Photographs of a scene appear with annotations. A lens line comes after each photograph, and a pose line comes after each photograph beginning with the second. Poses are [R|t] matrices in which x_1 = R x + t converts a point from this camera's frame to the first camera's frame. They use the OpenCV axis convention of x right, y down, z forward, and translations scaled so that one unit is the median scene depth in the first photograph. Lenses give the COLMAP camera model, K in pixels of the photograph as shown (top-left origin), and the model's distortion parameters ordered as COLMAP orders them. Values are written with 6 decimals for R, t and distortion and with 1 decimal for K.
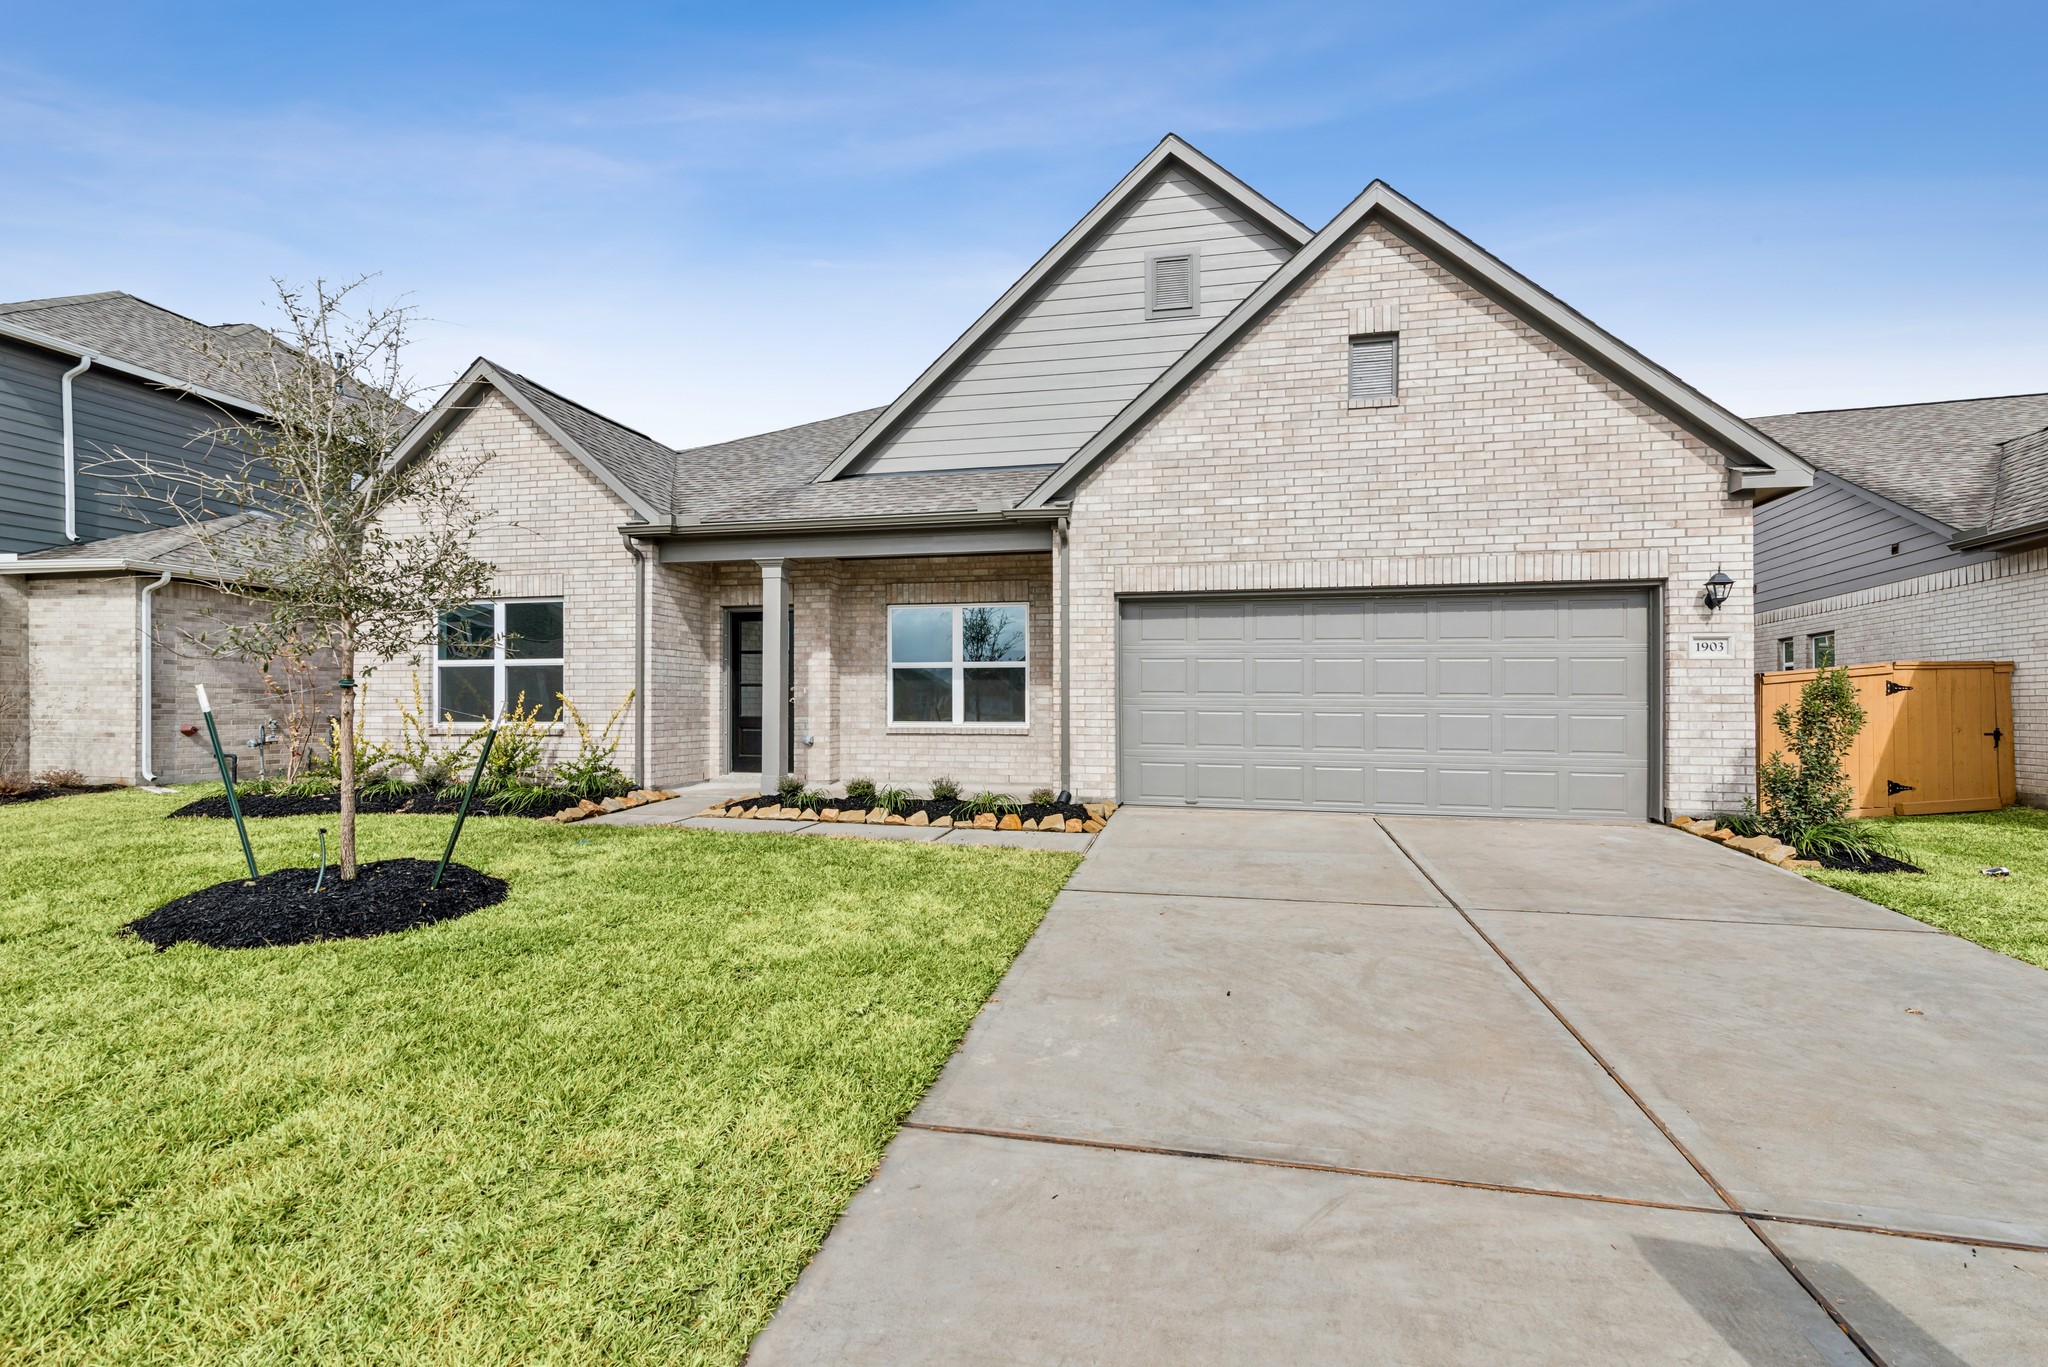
lens RADIAL K [[940.7, 0, 1023.2], [0, 940.7, 672.9], [0, 0, 1]] dist [0.013053, -0.004914]
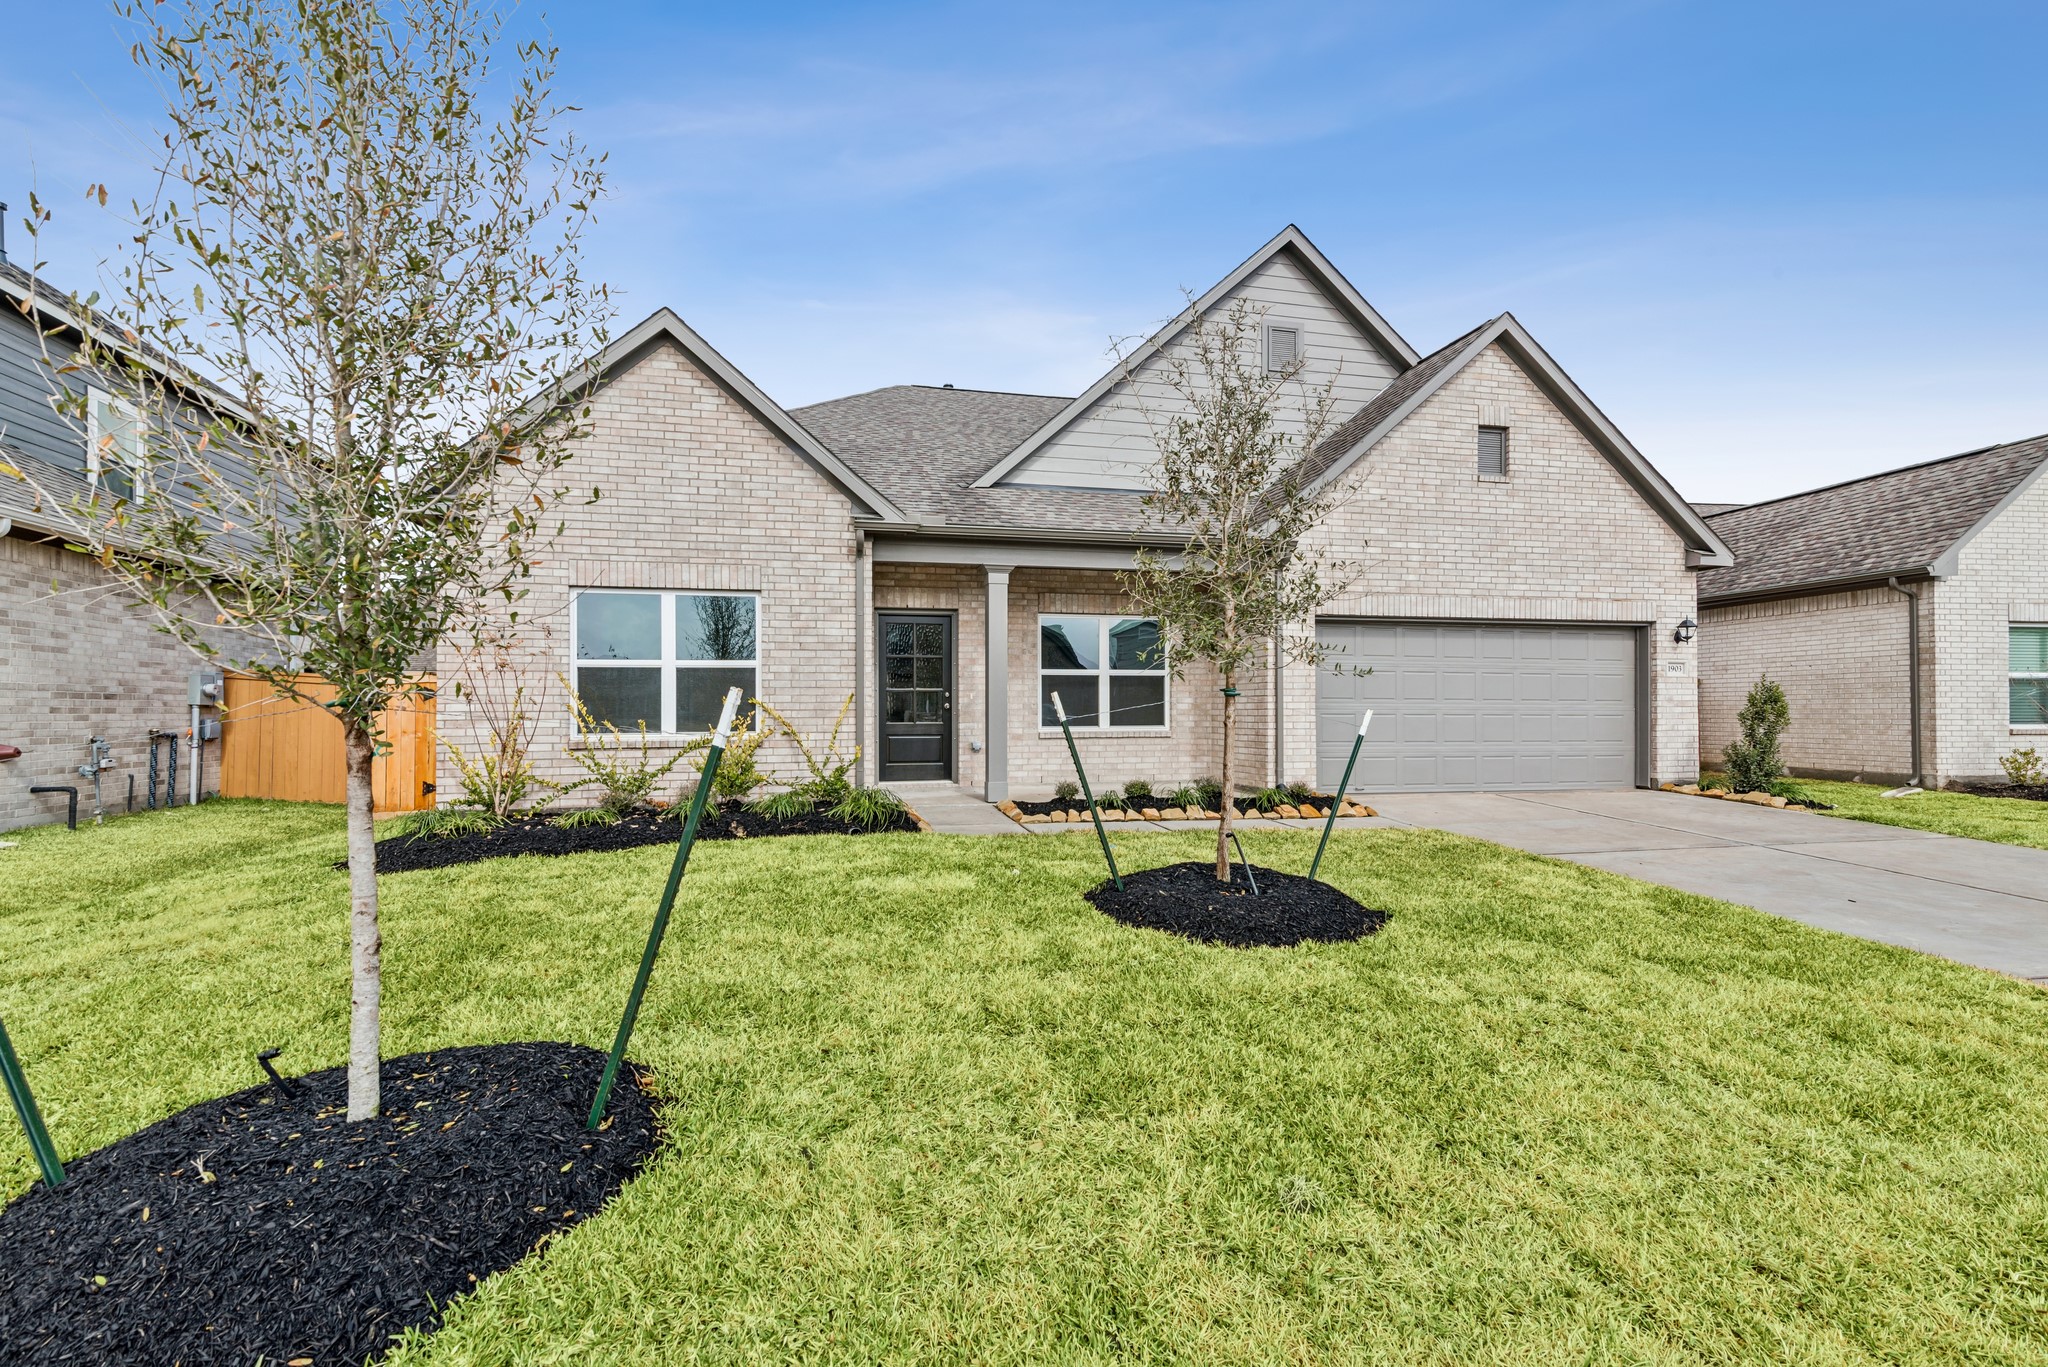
lens RADIAL K [[940.7, 0, 1024.8], [0, 940.7, 672.6], [0, 0, 1]] dist [0.013053, -0.004914]
pose [[0.897722, 0.012198, 0.440394, -0.753010], [-0.010565, 0.999925, -0.006161, -0.001143], [-0.440436, 0.000879, 0.897783, 0.102403]]
